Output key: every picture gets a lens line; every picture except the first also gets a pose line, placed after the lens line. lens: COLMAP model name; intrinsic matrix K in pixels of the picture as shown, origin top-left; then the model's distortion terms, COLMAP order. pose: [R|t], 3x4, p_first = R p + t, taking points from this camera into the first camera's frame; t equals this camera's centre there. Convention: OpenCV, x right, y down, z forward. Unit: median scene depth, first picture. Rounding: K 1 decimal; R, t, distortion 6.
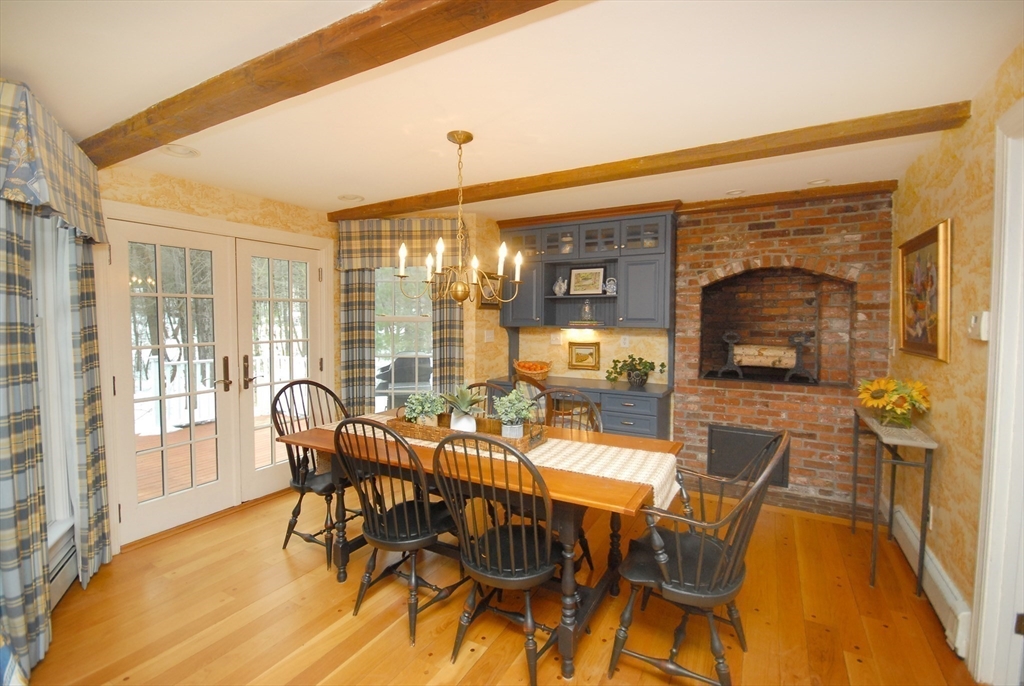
lens RADIAL K [[454.7, 0, 507.7], [0, 454.7, 342.0], [0, 0, 1]] dist [0.002538, 0.000496]
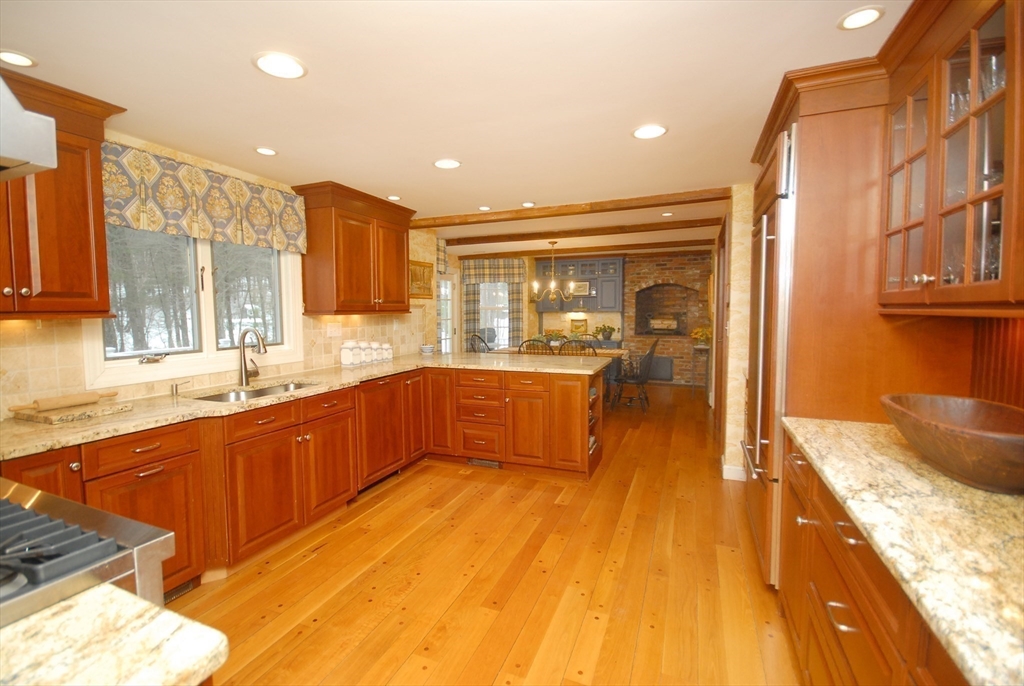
lens RADIAL K [[454.7, 0, 507.7], [0, 454.7, 342.0], [0, 0, 1]] dist [0.002538, 0.000496]
pose [[0.992576, -0.018373, 0.120230, -0.433092], [0.015579, 0.999587, 0.024134, 0.053443], [-0.120623, -0.022082, 0.992453, -1.055862]]
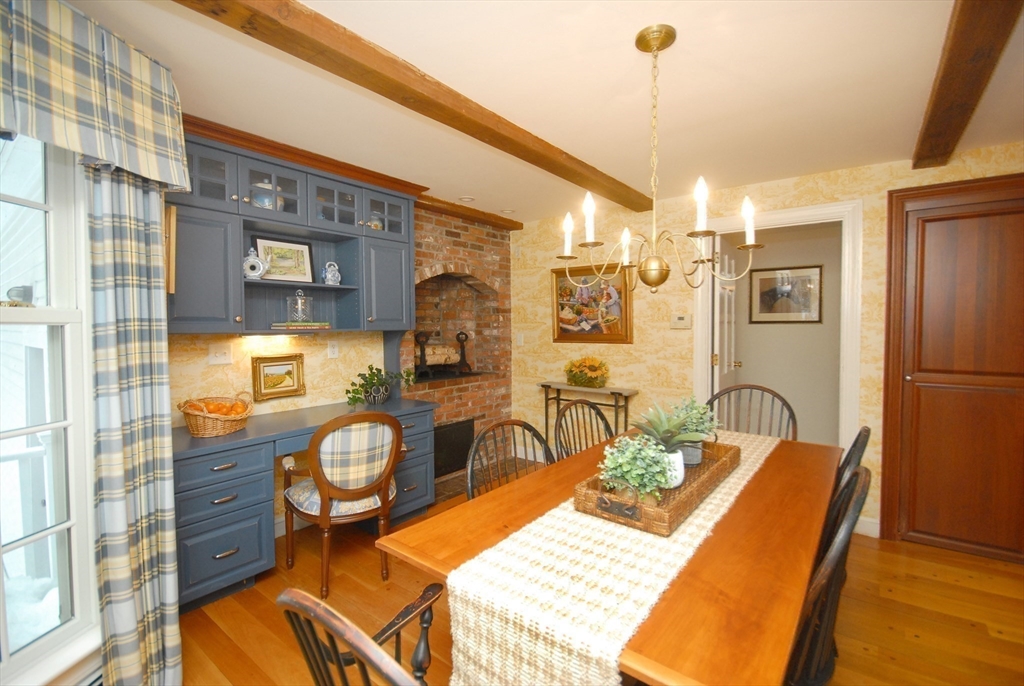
lens RADIAL K [[458.0, 0, 512.0], [0, 458.0, 343.0], [0, 0, 1]] dist [-0.000670, -0.000015]
pose [[0.156663, -0.043731, 0.986683, -0.474236], [0.055733, 0.997819, 0.035375, -0.025283], [-0.986078, 0.049449, 0.158759, 0.655070]]
